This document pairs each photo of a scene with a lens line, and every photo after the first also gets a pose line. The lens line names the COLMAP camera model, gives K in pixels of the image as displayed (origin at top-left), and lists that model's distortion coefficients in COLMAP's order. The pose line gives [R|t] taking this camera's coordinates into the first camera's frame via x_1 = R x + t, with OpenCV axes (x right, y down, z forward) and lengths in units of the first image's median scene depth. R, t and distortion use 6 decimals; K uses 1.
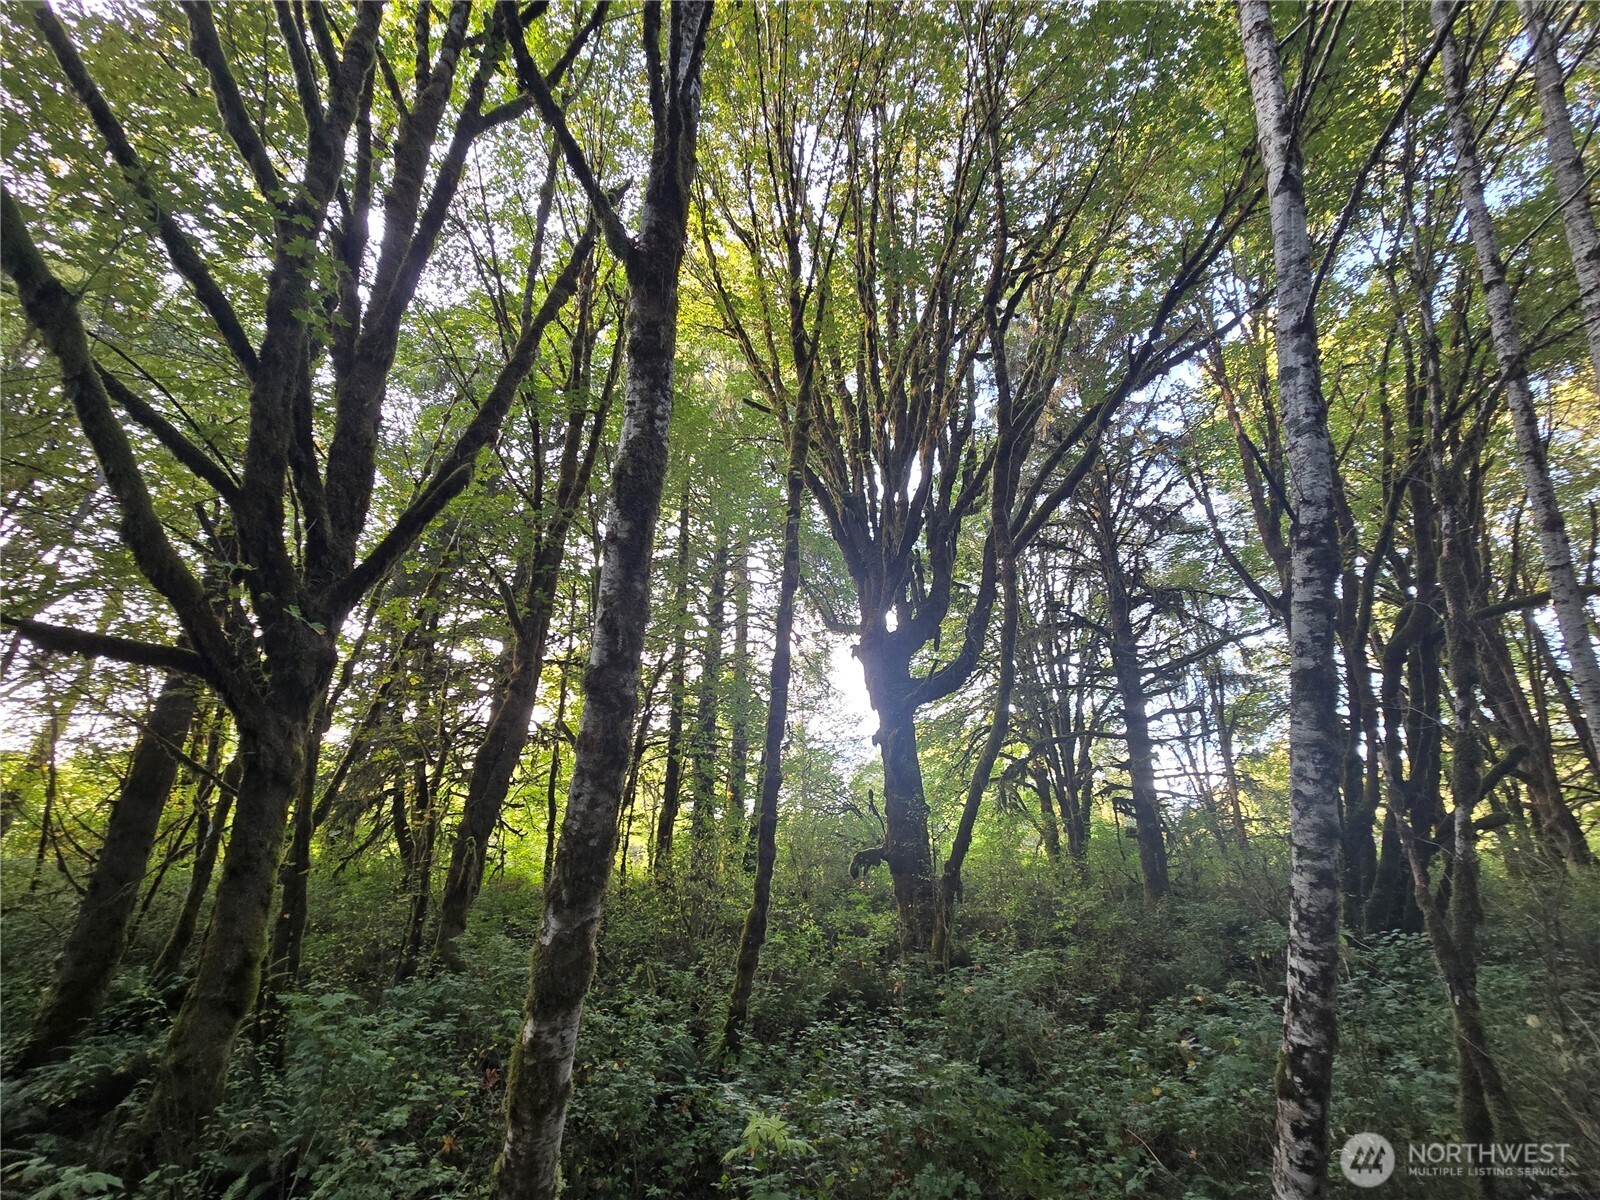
lens RADIAL K [[644.8, 0, 804.1], [0, 644.8, 604.7], [0, 0, 1]] dist [-0.003436, 0.000970]
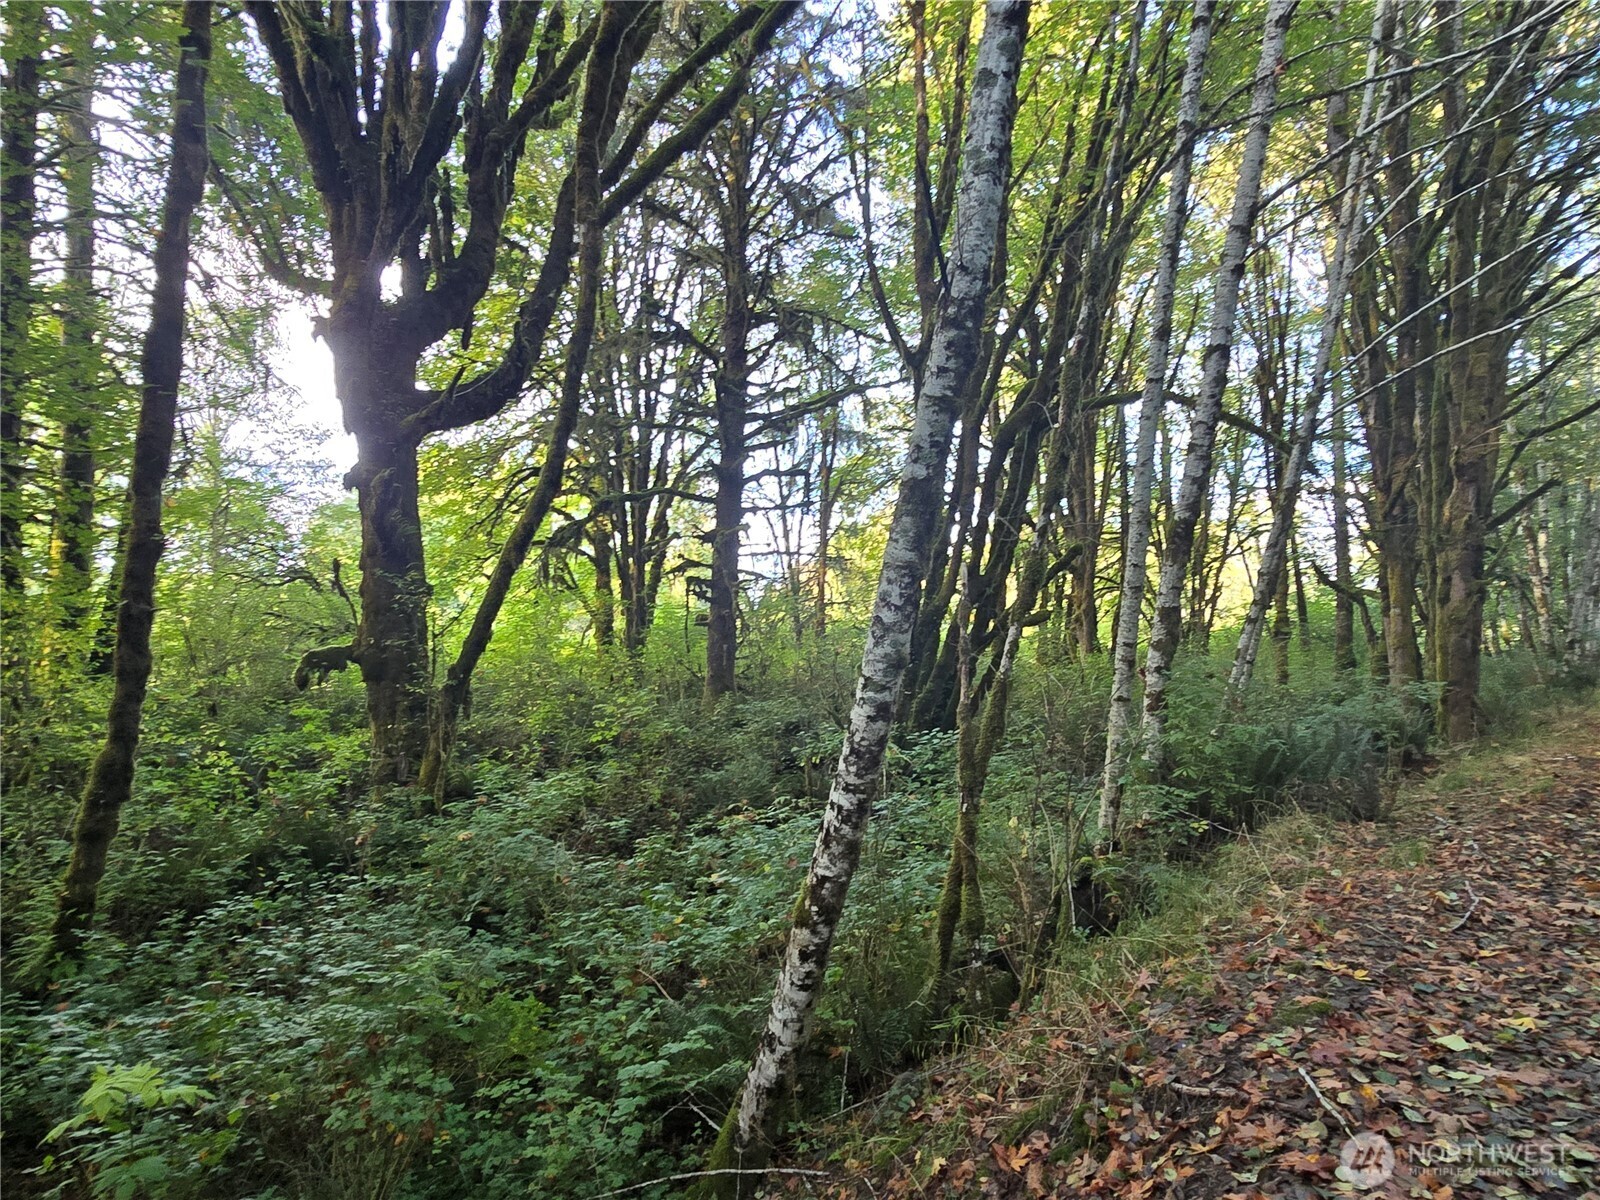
lens RADIAL K [[954.8, 0, 809.6], [0, 954.8, 602.2], [0, 0, 1]] dist [-0.003560, -0.004307]
pose [[0.848865, 0.015143, 0.528392, 0.002877], [-0.187212, 0.943414, 0.273719, -0.009664], [-0.494347, -0.331272, 0.803666, 0.005015]]
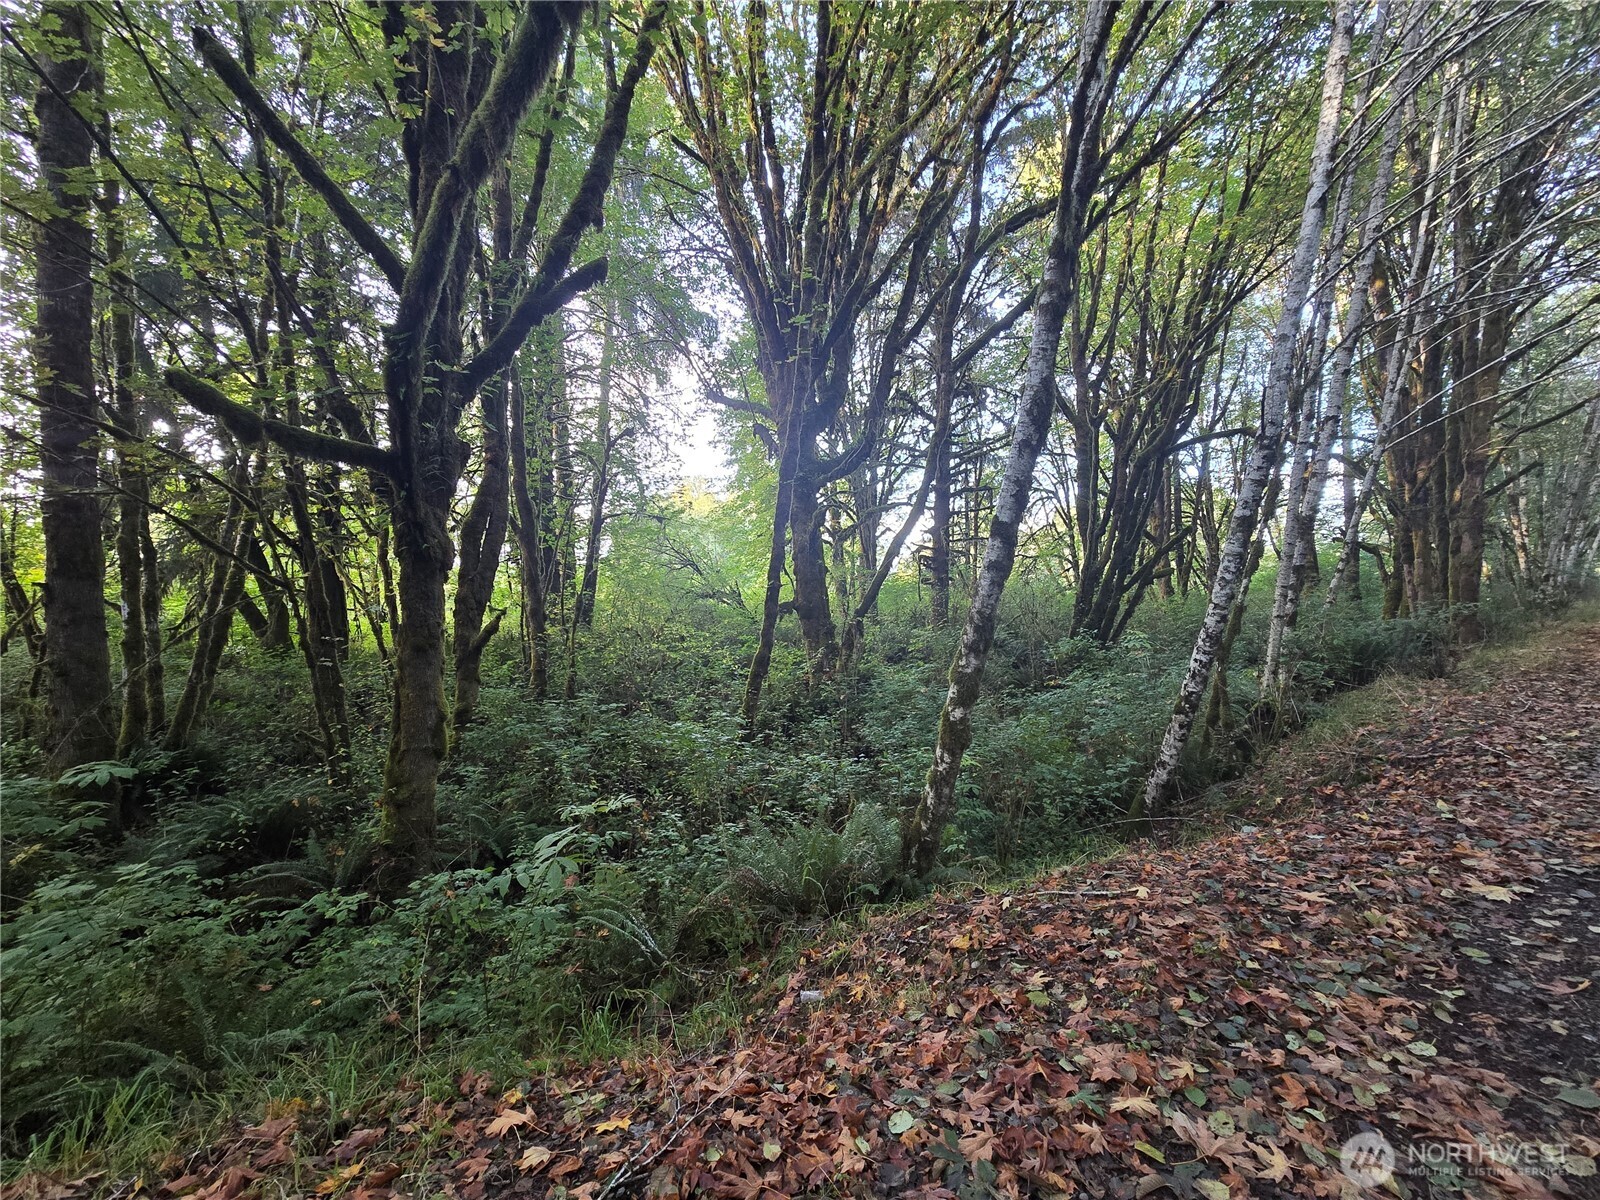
lens RADIAL K [[644.8, 0, 801.0], [0, 644.8, 596.9], [0, 0, 1]] dist [-0.003436, 0.000970]
pose [[0.928204, -0.033580, 0.370553, -0.184243], [-0.102127, 0.934674, 0.340520, -0.030444], [-0.357781, -0.353916, 0.864139, -0.040626]]
